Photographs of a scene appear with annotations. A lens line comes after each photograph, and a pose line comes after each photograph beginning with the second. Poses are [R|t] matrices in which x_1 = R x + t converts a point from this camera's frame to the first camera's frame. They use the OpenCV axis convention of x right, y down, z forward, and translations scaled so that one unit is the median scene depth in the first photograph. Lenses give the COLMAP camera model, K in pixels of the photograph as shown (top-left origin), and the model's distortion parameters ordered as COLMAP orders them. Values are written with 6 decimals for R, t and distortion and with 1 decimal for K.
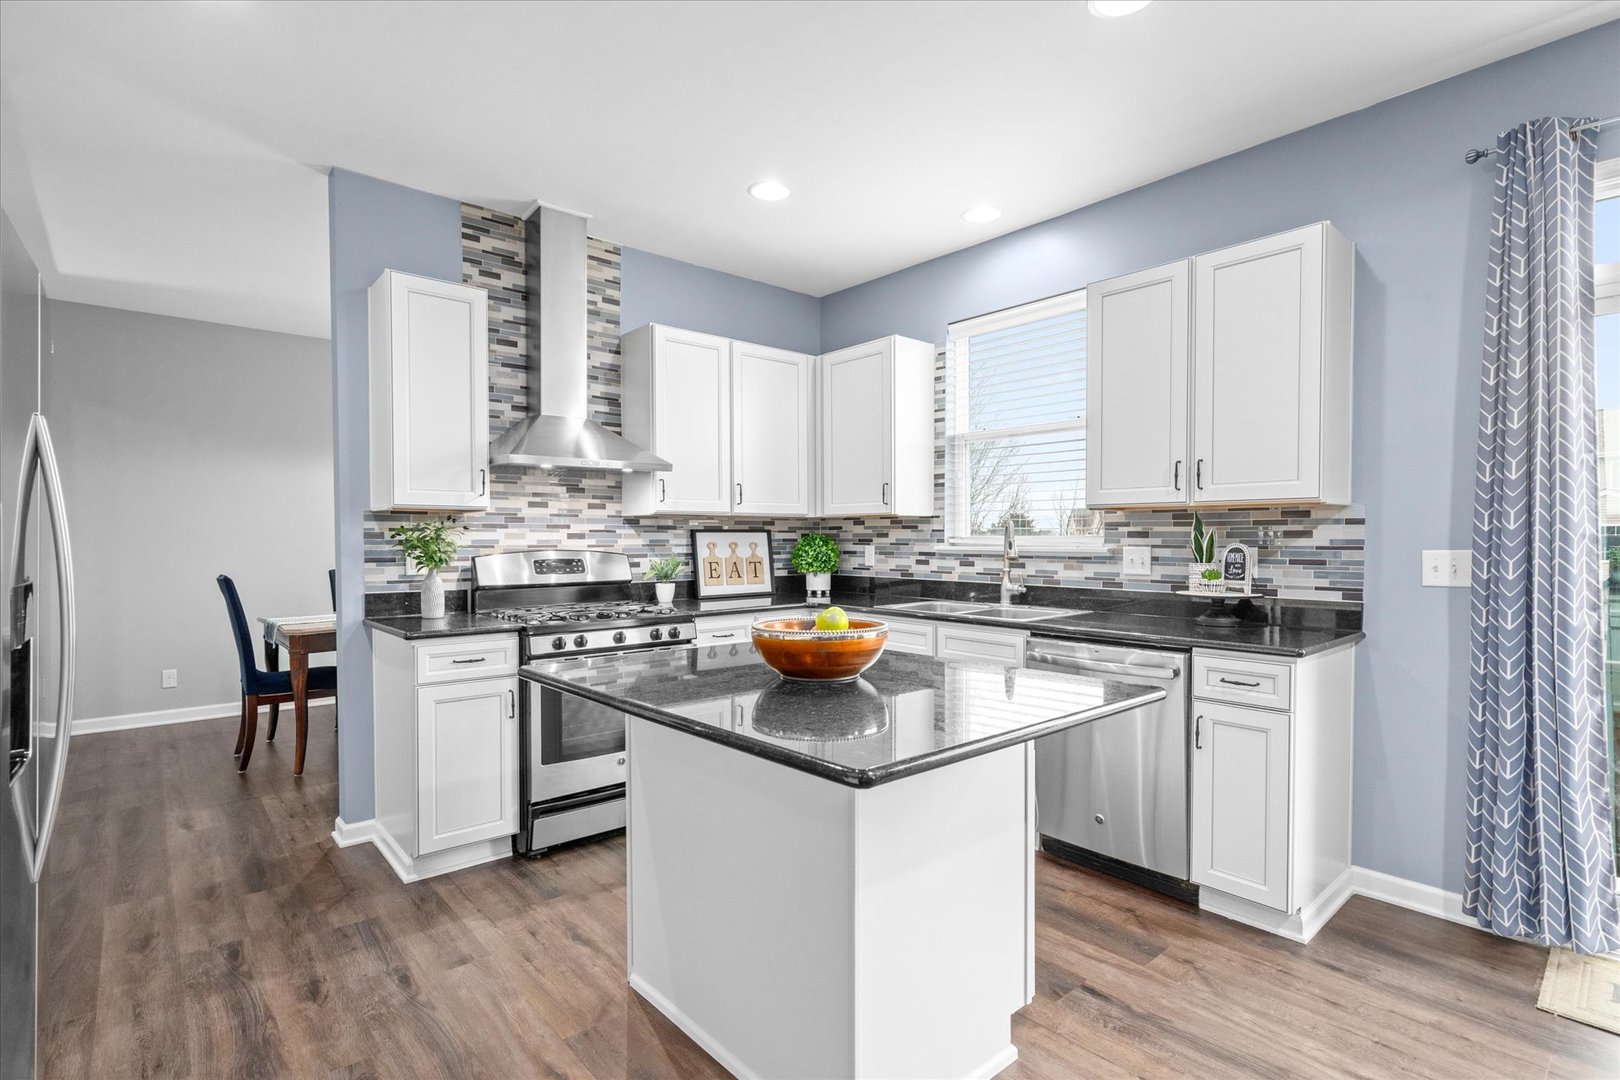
lens RADIAL K [[792.3, 0, 817.2], [0, 792.3, 540.8], [0, 0, 1]] dist [0.000477, 0.000025]
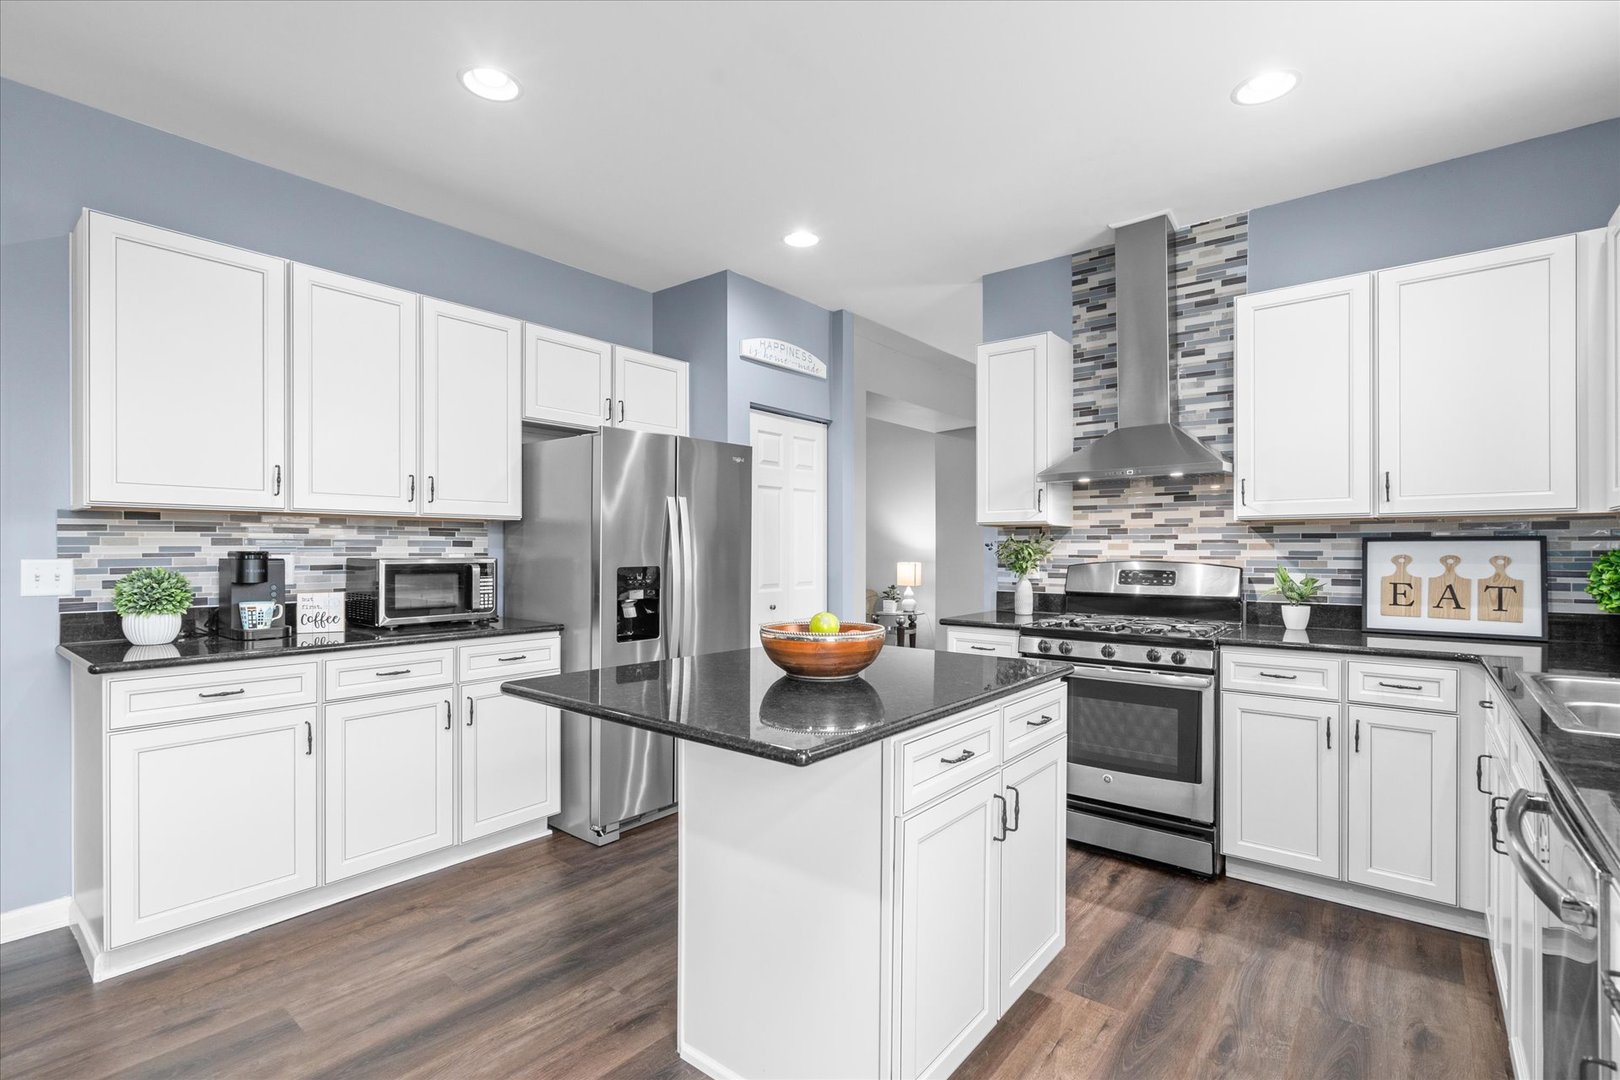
lens RADIAL K [[734.3, 0, 818.4], [0, 734.3, 546.9], [0, 0, 1]] dist [-0.002029, 0.000180]
pose [[0.174672, -0.000744, -0.984626, 0.456496], [-0.003650, 0.999992, -0.001403, -0.002848], [0.984620, 0.003839, 0.174668, 0.394829]]
